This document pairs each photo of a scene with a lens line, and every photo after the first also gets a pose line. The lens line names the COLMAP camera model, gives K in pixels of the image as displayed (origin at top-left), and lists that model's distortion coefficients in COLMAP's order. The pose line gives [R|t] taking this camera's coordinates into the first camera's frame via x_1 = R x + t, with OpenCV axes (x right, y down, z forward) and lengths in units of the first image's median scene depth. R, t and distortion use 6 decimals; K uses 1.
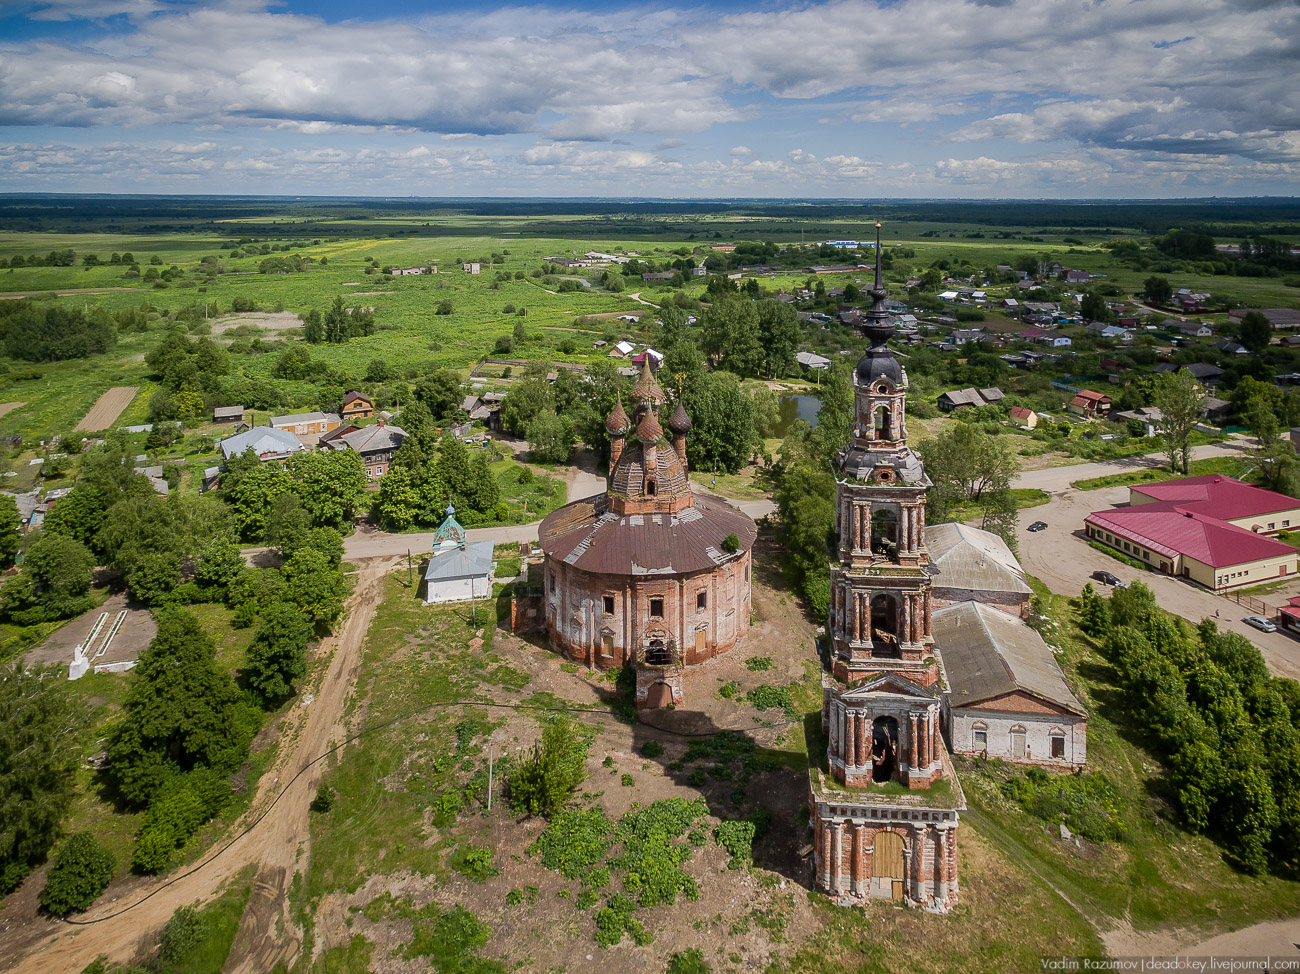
lens RADIAL K [[898.6, 0, 650.9], [0, 898.6, 248.7], [0, 0, 1]] dist [0.005989, -0.000144]
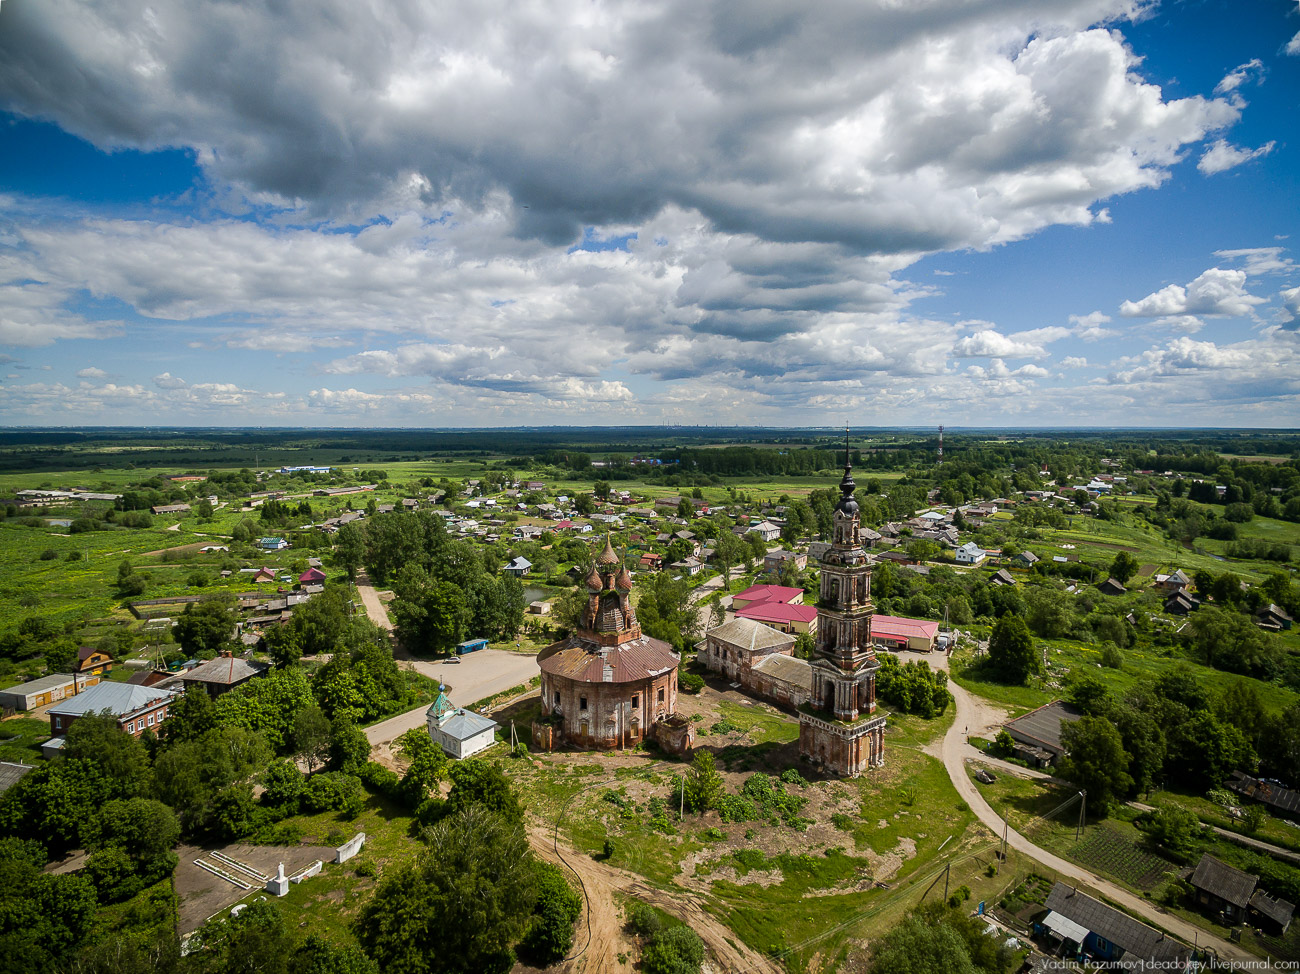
lens RADIAL K [[881.3, 0, 651.3], [0, 881.3, 539.5], [0, 0, 1]] dist [0.004151, -0.001900]
pose [[0.668537, -0.094458, 0.737656, -0.218971], [0.043440, 0.995167, 0.088062, 0.002064], [-0.742409, -0.026829, 0.669410, 0.007106]]
